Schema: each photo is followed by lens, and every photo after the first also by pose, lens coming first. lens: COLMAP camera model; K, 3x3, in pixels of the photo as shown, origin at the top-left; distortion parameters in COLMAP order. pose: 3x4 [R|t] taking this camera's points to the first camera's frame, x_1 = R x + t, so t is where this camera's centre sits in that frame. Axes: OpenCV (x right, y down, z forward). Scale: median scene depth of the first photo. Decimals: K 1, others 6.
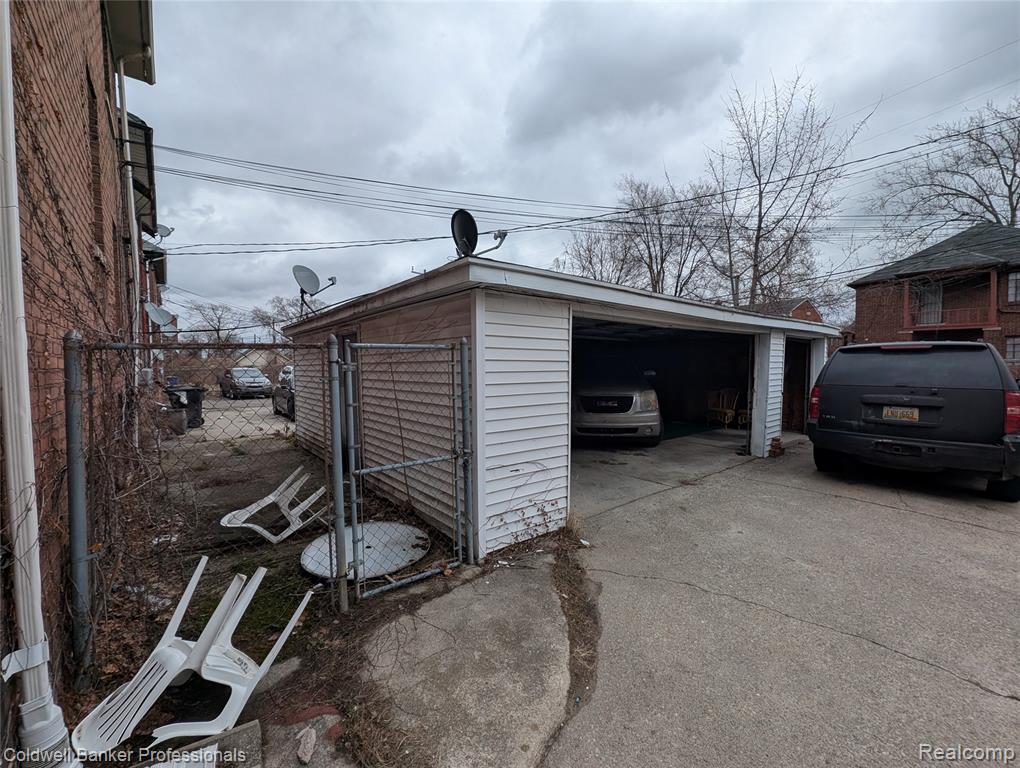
lens RADIAL K [[418.9, 0, 510.0], [0, 418.9, 384.0], [0, 0, 1]] dist [0.000382, -0.000283]
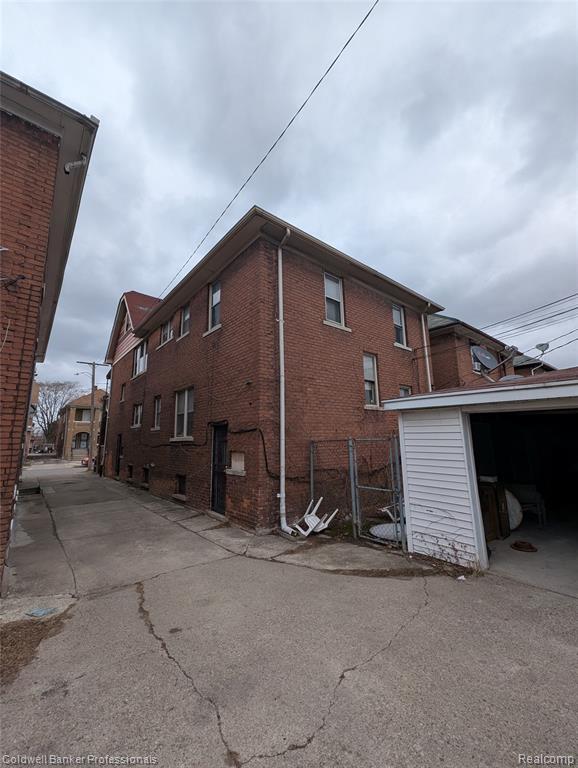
lens RADIAL K [[315.4, 0, 289.0], [0, 315.4, 384.0], [0, 0, 1]] dist [0.000382, -0.000283]
pose [[-0.006100, -0.170949, -0.985261, 1.592166], [-0.037898, 0.984611, -0.170601, -0.072898], [0.999263, 0.036298, -0.012485, 0.484107]]
